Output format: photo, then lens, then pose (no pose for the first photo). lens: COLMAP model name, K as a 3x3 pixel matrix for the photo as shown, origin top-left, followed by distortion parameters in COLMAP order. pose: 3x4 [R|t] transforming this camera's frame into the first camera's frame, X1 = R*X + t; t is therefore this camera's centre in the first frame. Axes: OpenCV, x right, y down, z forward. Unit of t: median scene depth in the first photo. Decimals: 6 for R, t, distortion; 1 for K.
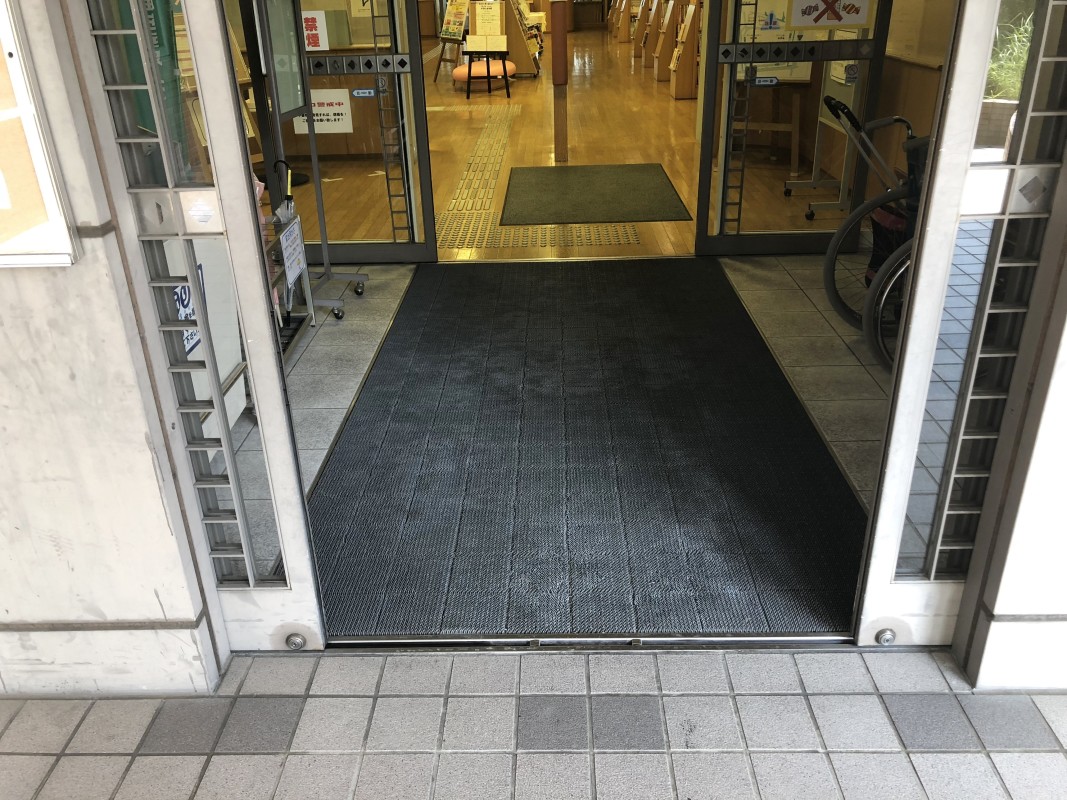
lens RADIAL K [[895.8, 0, 533.1], [0, 895.8, 397.5], [0, 0, 1]] dist [0.032995, -0.009696]
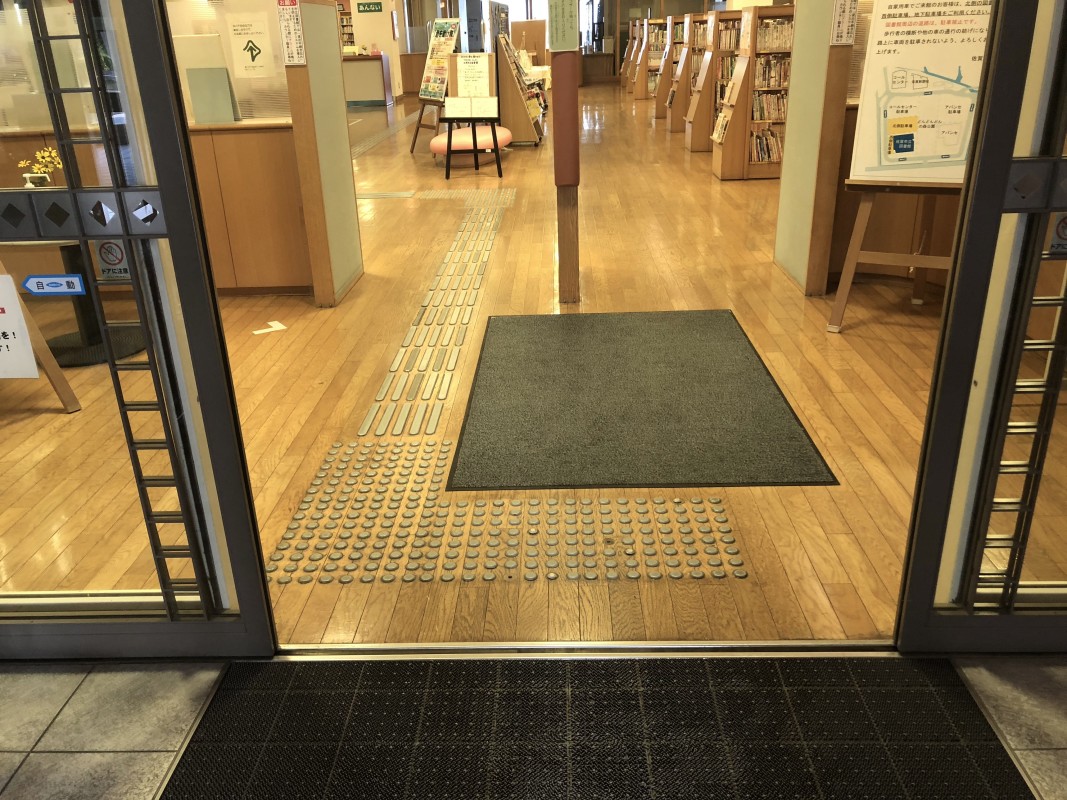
lens RADIAL K [[895.8, 0, 534.9], [0, 895.8, 405.8], [0, 0, 1]] dist [0.032995, -0.009696]
pose [[0.999961, -0.003638, -0.008107, 0.007682], [0.003296, 0.999121, -0.041788, -0.104140], [0.008252, 0.041760, 0.999094, 0.238686]]
